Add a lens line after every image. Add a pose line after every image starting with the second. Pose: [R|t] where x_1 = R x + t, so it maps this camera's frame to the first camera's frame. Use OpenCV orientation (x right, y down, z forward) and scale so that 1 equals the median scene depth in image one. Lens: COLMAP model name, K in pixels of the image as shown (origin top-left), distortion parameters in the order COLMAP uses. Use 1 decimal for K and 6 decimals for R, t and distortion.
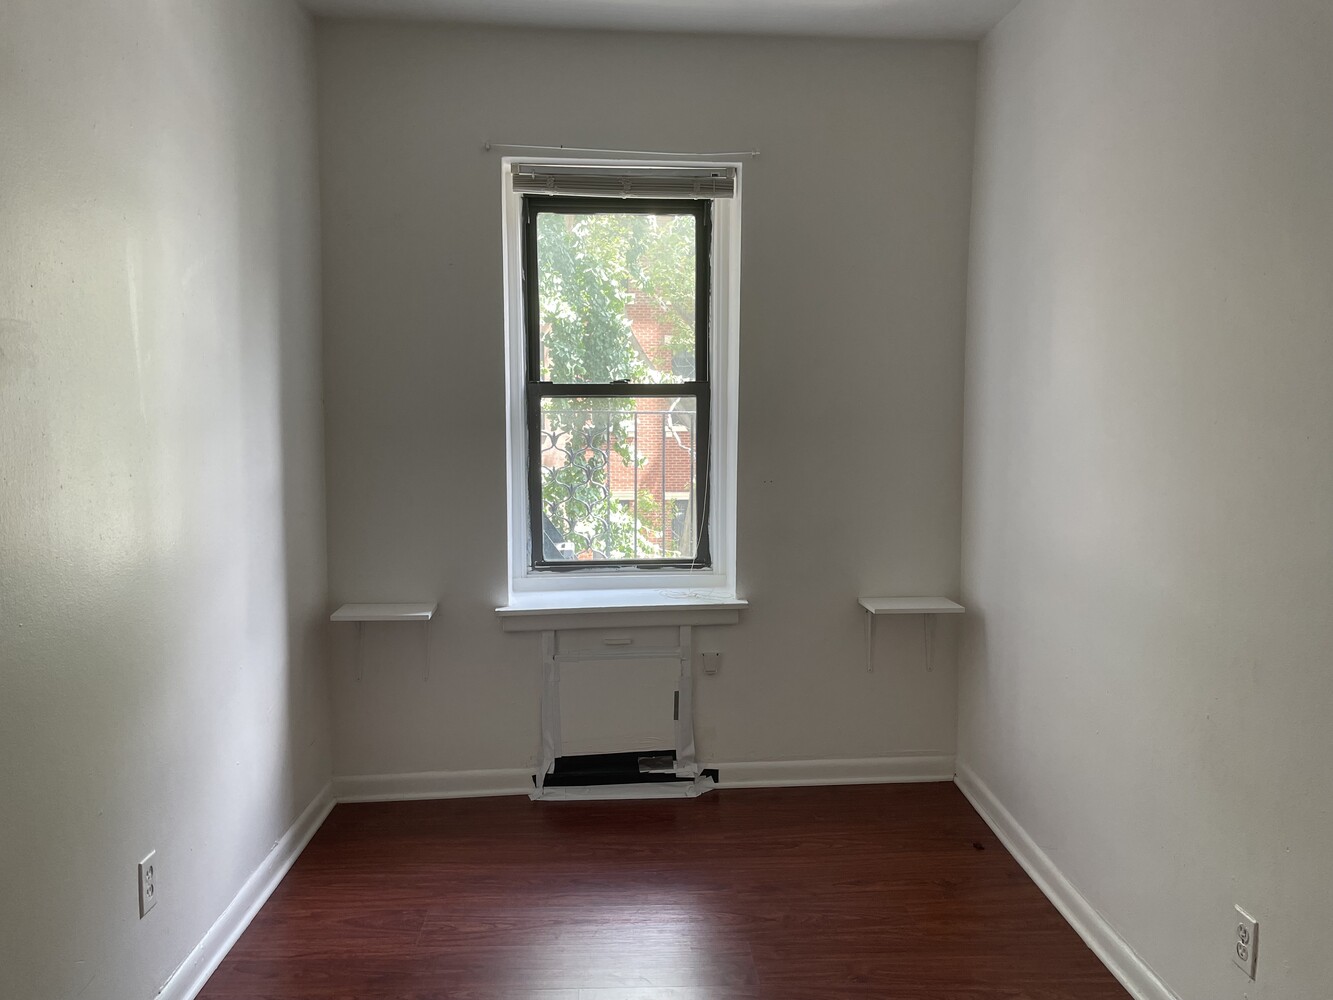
lens RADIAL K [[1019.1, 0, 666.8], [0, 1019.1, 494.4], [0, 0, 1]] dist [0.075891, -0.120628]
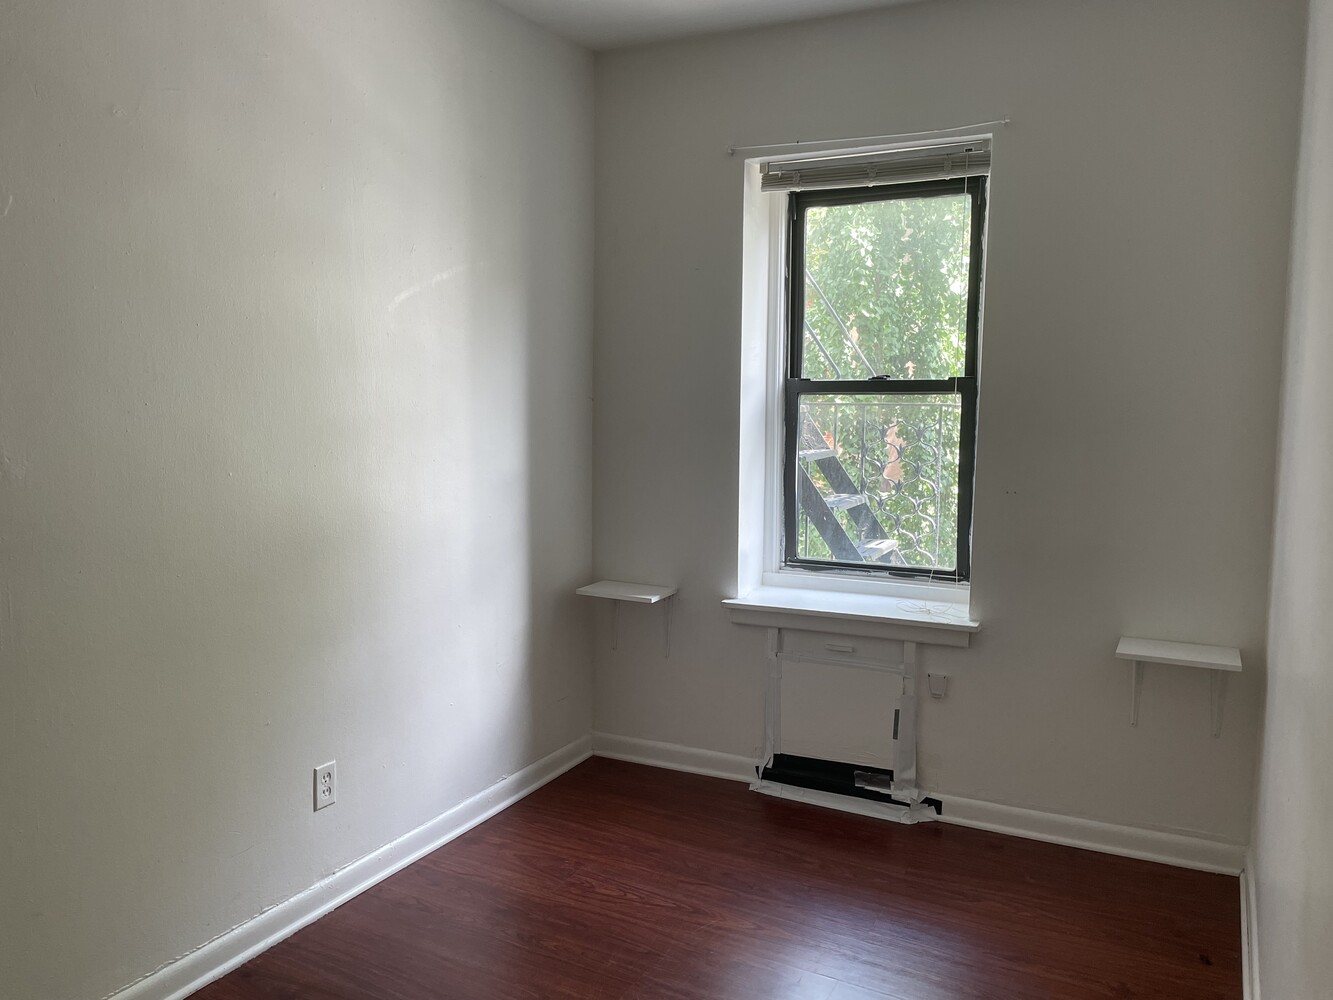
lens RADIAL K [[1015.0, 0, 666.5], [0, 1015.0, 500.0], [0, 0, 1]] dist [0.076235, -0.120785]
pose [[0.852633, 0.062475, -0.518762, 0.304503], [-0.047141, 0.997975, 0.042706, -0.030193], [0.520380, -0.011958, 0.853851, 0.087481]]
